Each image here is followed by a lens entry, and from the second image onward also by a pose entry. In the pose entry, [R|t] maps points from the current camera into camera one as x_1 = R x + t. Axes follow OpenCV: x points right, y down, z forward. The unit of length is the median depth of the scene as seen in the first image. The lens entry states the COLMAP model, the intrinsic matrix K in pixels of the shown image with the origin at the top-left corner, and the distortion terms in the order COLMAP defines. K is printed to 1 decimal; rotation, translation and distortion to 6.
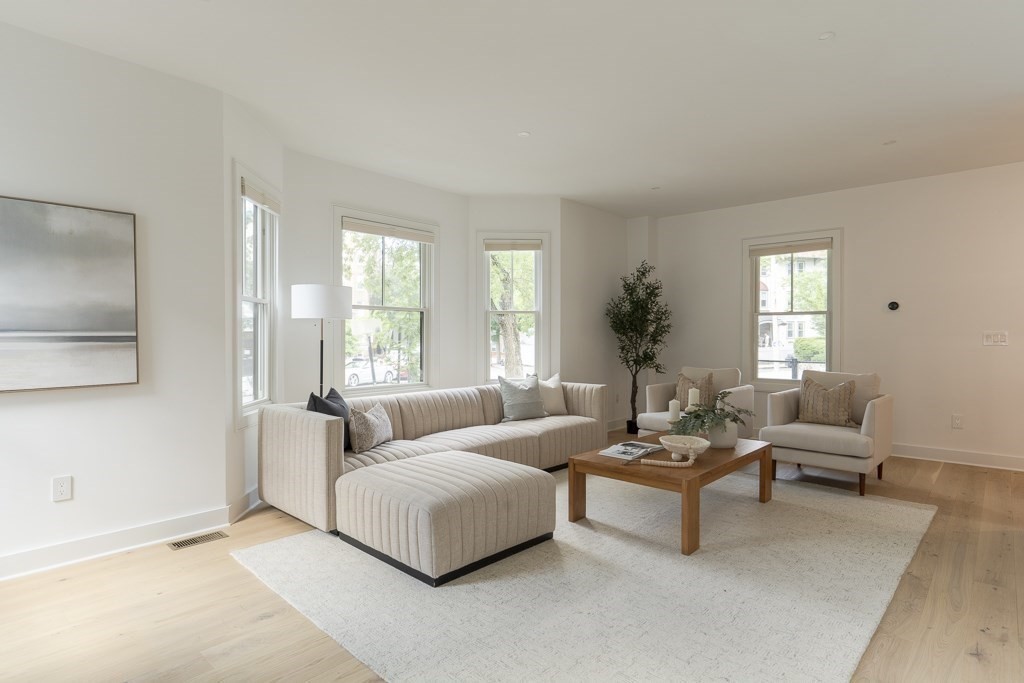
lens RADIAL K [[545.1, 0, 508.5], [0, 545.1, 347.3], [0, 0, 1]] dist [-0.003456, -0.000306]
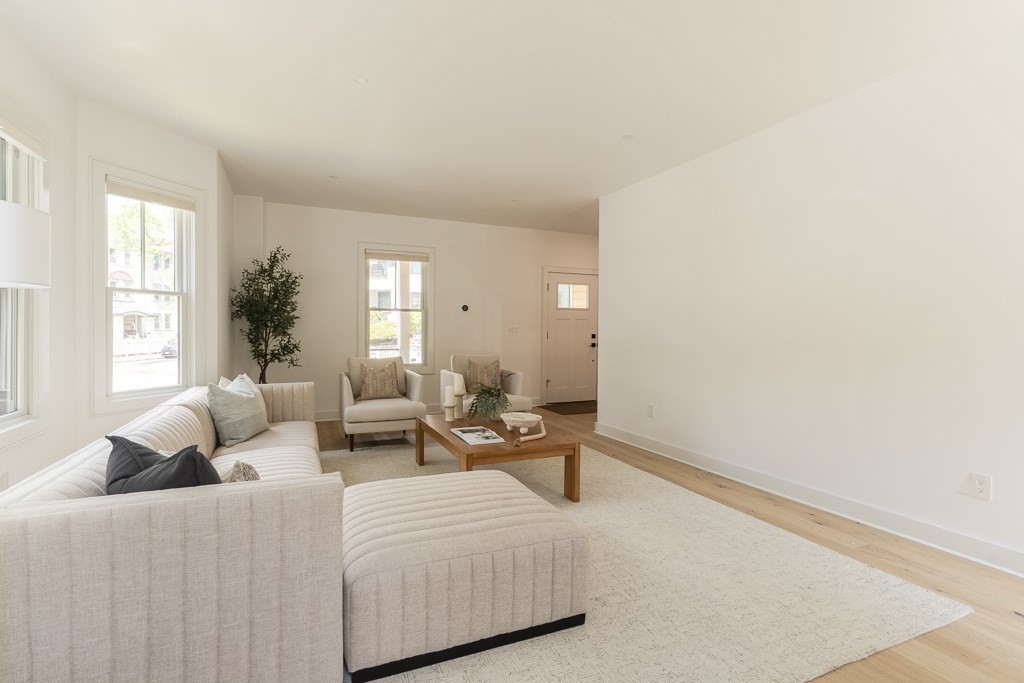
lens RADIAL K [[473.9, 0, 512.0], [0, 473.9, 341.5], [0, 0, 1]] dist [-0.019098, 0.000050]
pose [[0.397395, -0.019445, 0.917442, -0.432017], [0.012663, 0.999796, 0.015705, -0.005722], [-0.917560, 0.005377, 0.397560, 0.414377]]
